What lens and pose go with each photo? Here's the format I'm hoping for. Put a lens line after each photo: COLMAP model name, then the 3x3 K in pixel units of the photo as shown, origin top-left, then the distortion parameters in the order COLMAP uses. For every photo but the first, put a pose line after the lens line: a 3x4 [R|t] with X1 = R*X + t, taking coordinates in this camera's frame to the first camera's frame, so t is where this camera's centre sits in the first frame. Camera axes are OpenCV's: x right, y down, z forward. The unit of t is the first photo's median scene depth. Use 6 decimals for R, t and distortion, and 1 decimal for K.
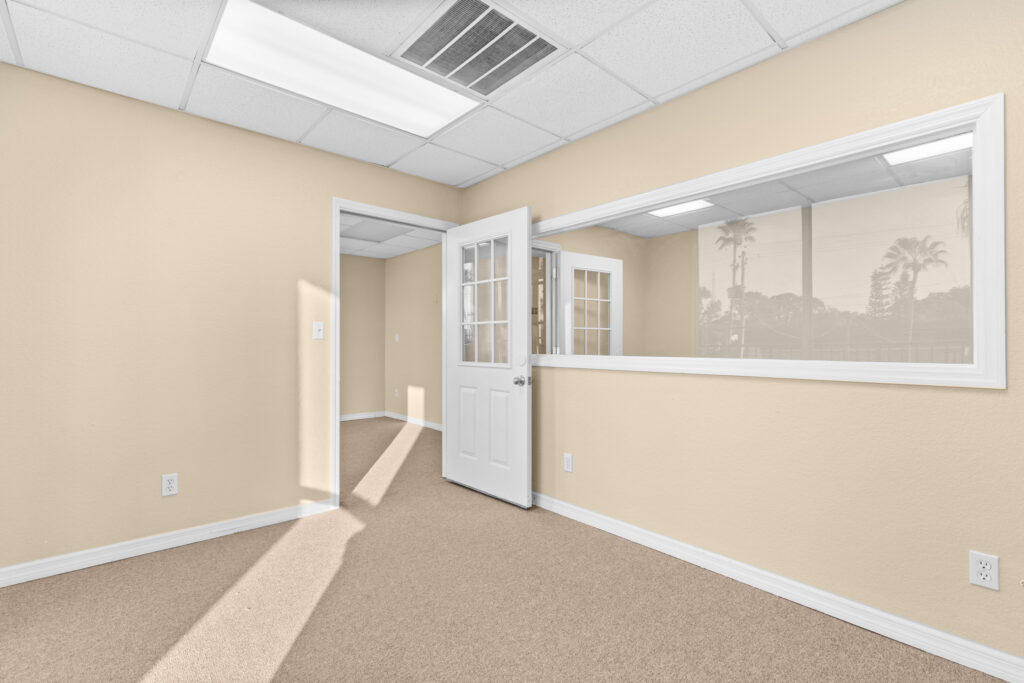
lens RADIAL K [[458.1, 0, 509.7], [0, 458.1, 340.1], [0, 0, 1]] dist [0.003188, 0.000363]
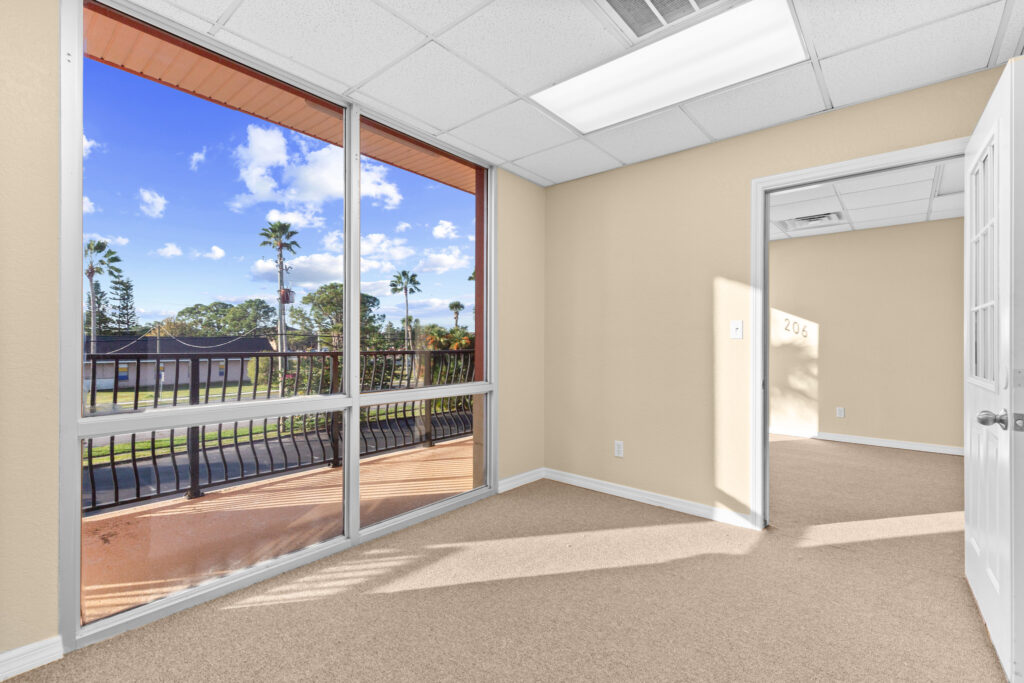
lens RADIAL K [[458.1, 0, 509.7], [0, 458.1, 340.1], [0, 0, 1]] dist [0.003188, 0.000363]
pose [[0.146443, -0.005985, -0.989201, 0.493098], [0.002769, 0.999980, -0.005641, 0.005554], [0.989215, -0.001913, 0.146457, 0.454883]]
